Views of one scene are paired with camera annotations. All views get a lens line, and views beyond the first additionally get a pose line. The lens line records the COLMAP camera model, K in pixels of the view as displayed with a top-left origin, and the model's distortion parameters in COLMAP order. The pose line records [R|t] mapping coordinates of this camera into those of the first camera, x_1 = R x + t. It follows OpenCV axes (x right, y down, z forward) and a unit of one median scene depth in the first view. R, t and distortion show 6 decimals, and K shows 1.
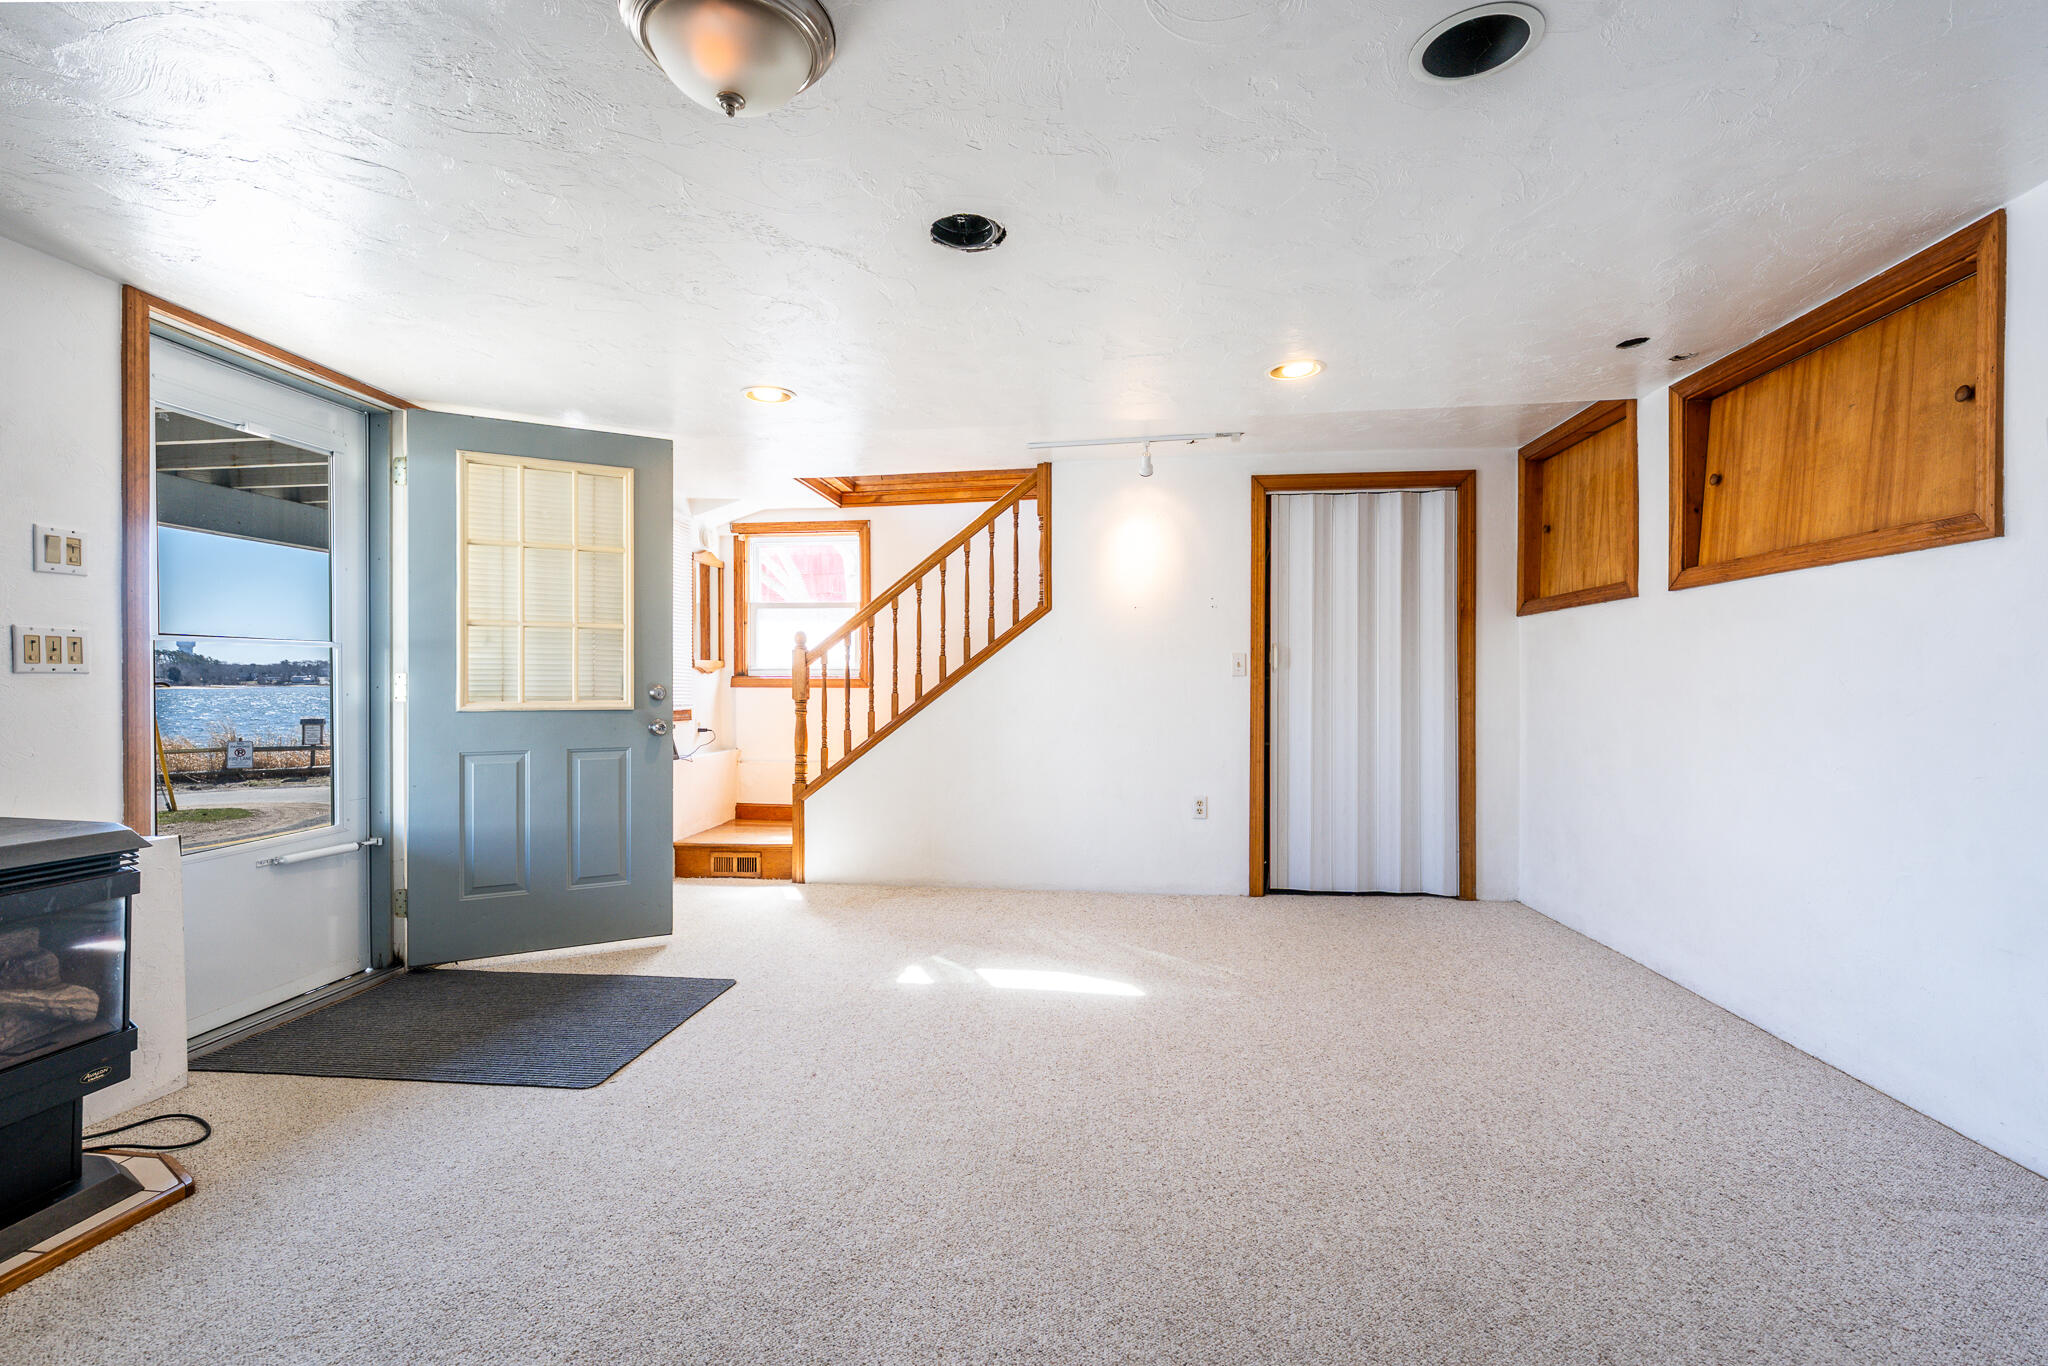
lens RADIAL K [[936.1, 0, 1008.0], [0, 936.1, 690.6], [0, 0, 1]] dist [0.000594, -0.000564]
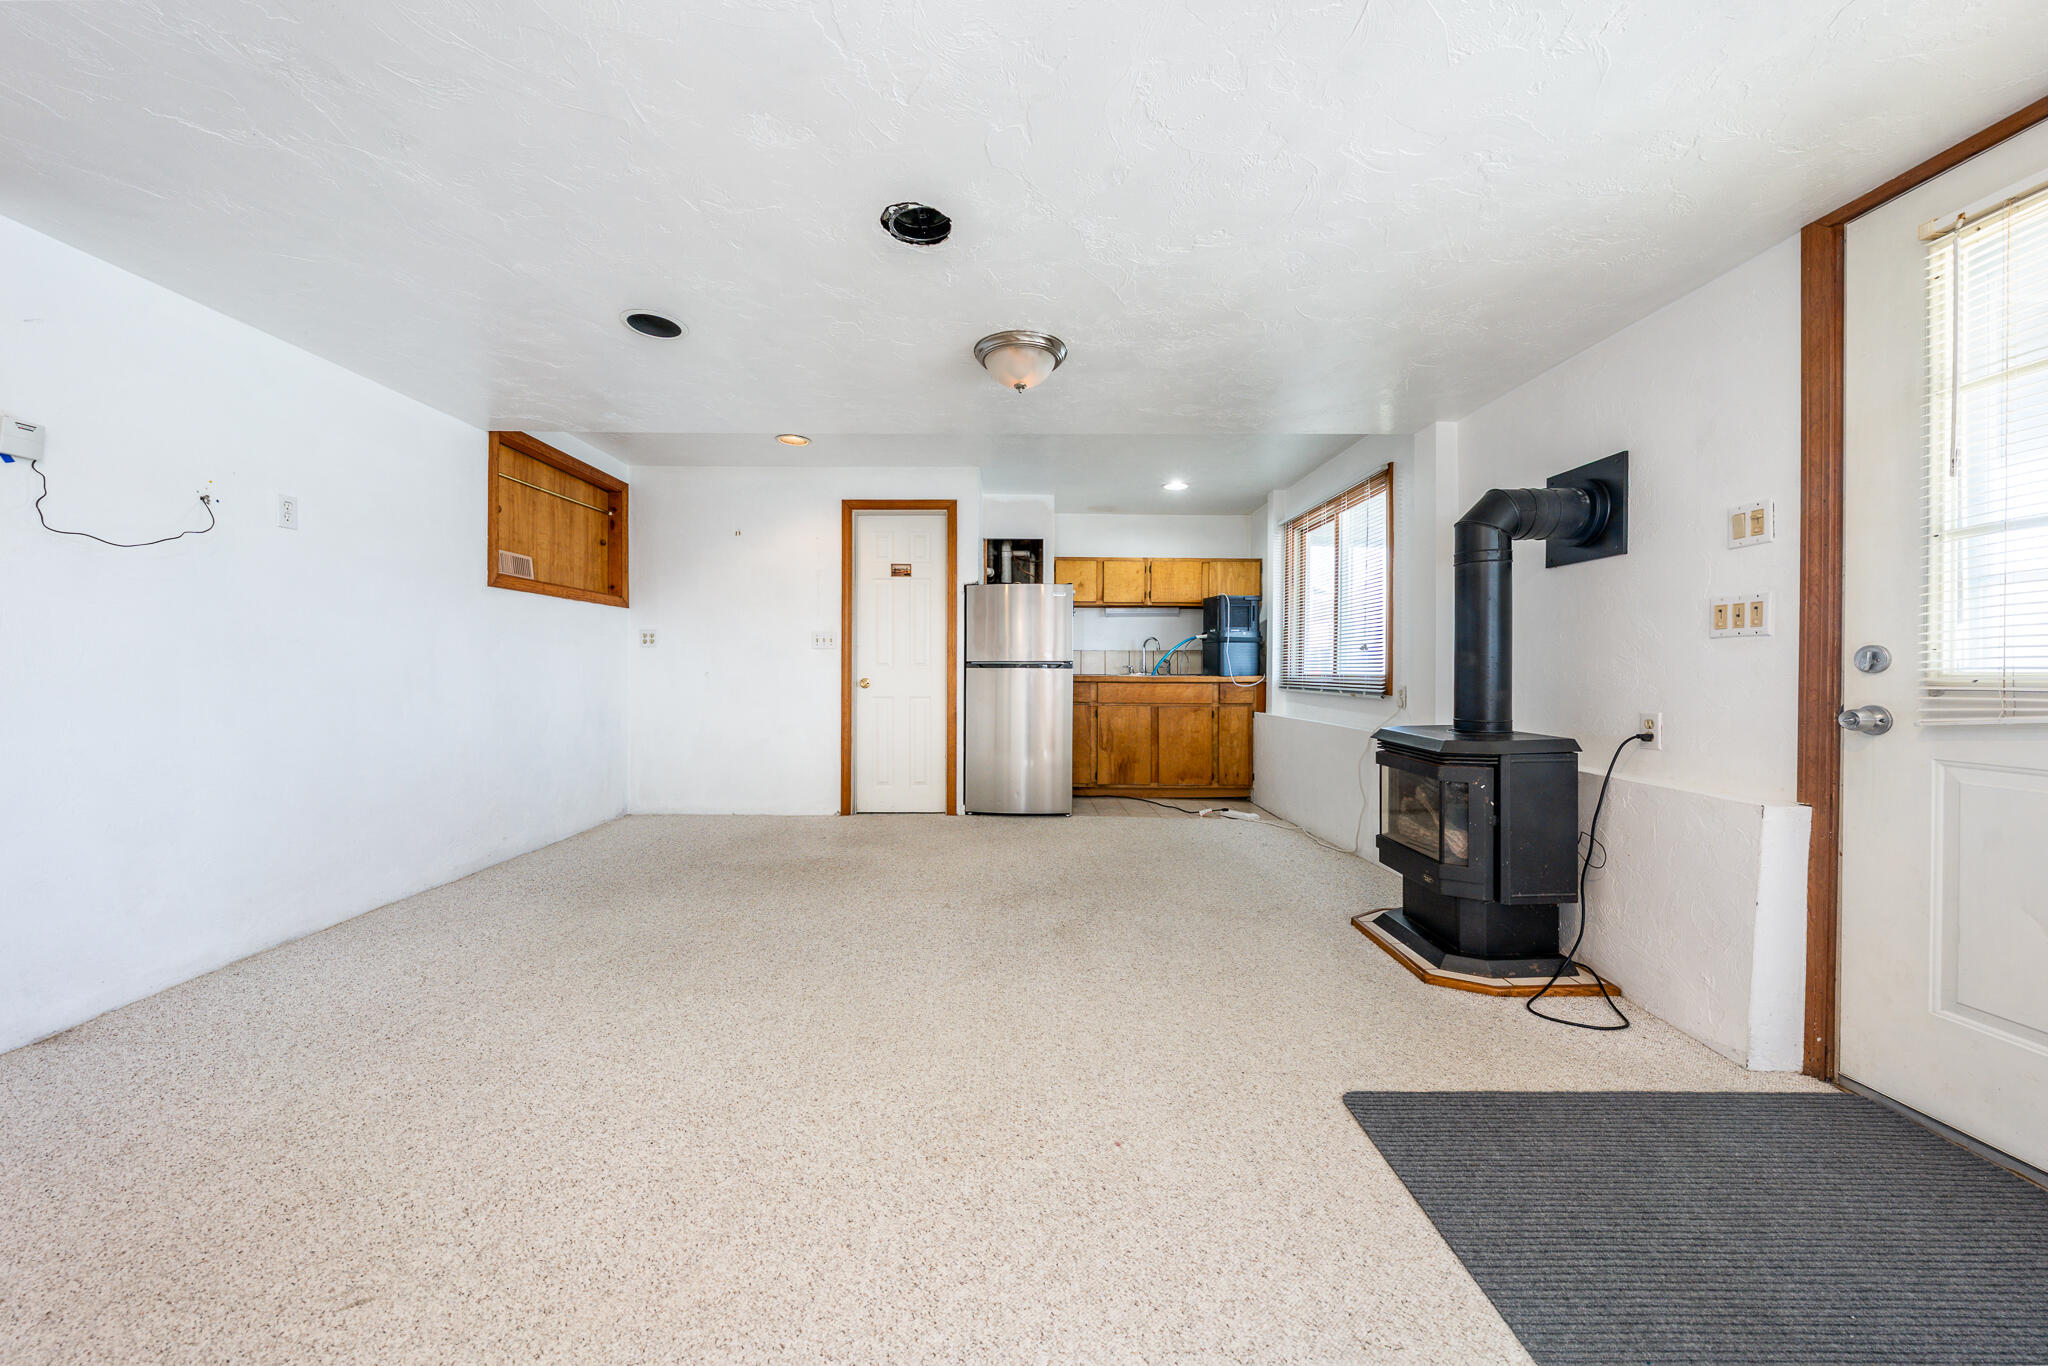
lens RADIAL K [[700.2, 0, 1018.7], [0, 700.2, 670.6], [0, 0, 1]] dist [-0.003459, -0.000344]
pose [[-0.992423, -0.001671, -0.122859, -0.033886], [-0.003093, 0.999930, 0.011386, 0.008753], [0.122831, 0.011680, -0.992359, 0.981375]]
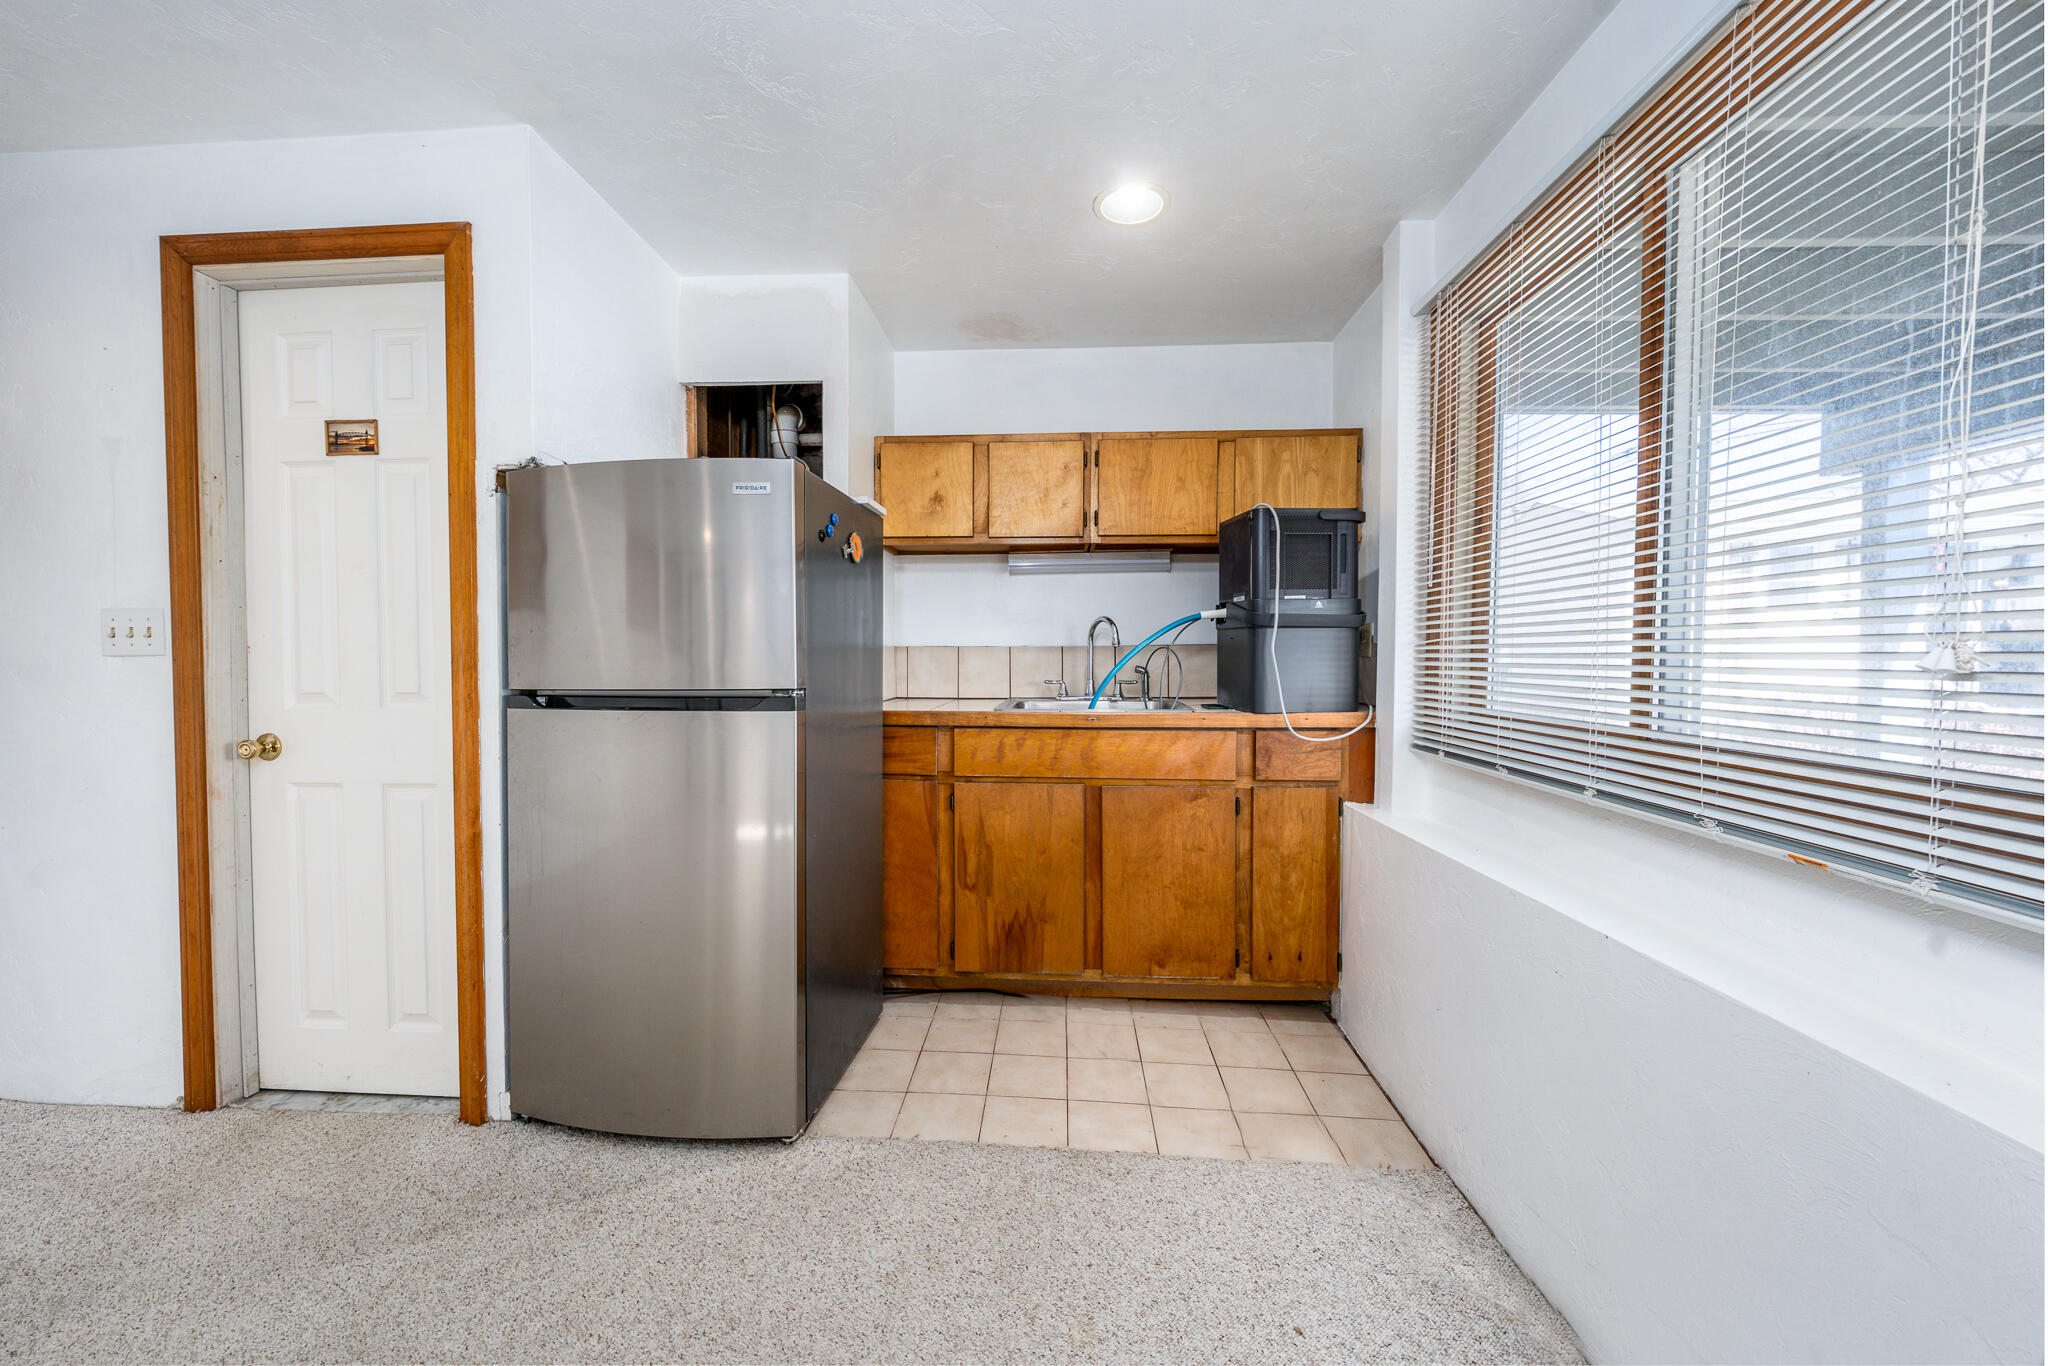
lens RADIAL K [[771.8, 0, 1006.4], [0, 771.8, 677.6], [0, 0, 1]] dist [-0.003024, -0.000152]
pose [[-0.998548, 0.004340, -0.053697, -0.358756], [0.002204, 0.999207, 0.039767, -0.017449], [0.053827, 0.039591, -0.997765, 0.277522]]
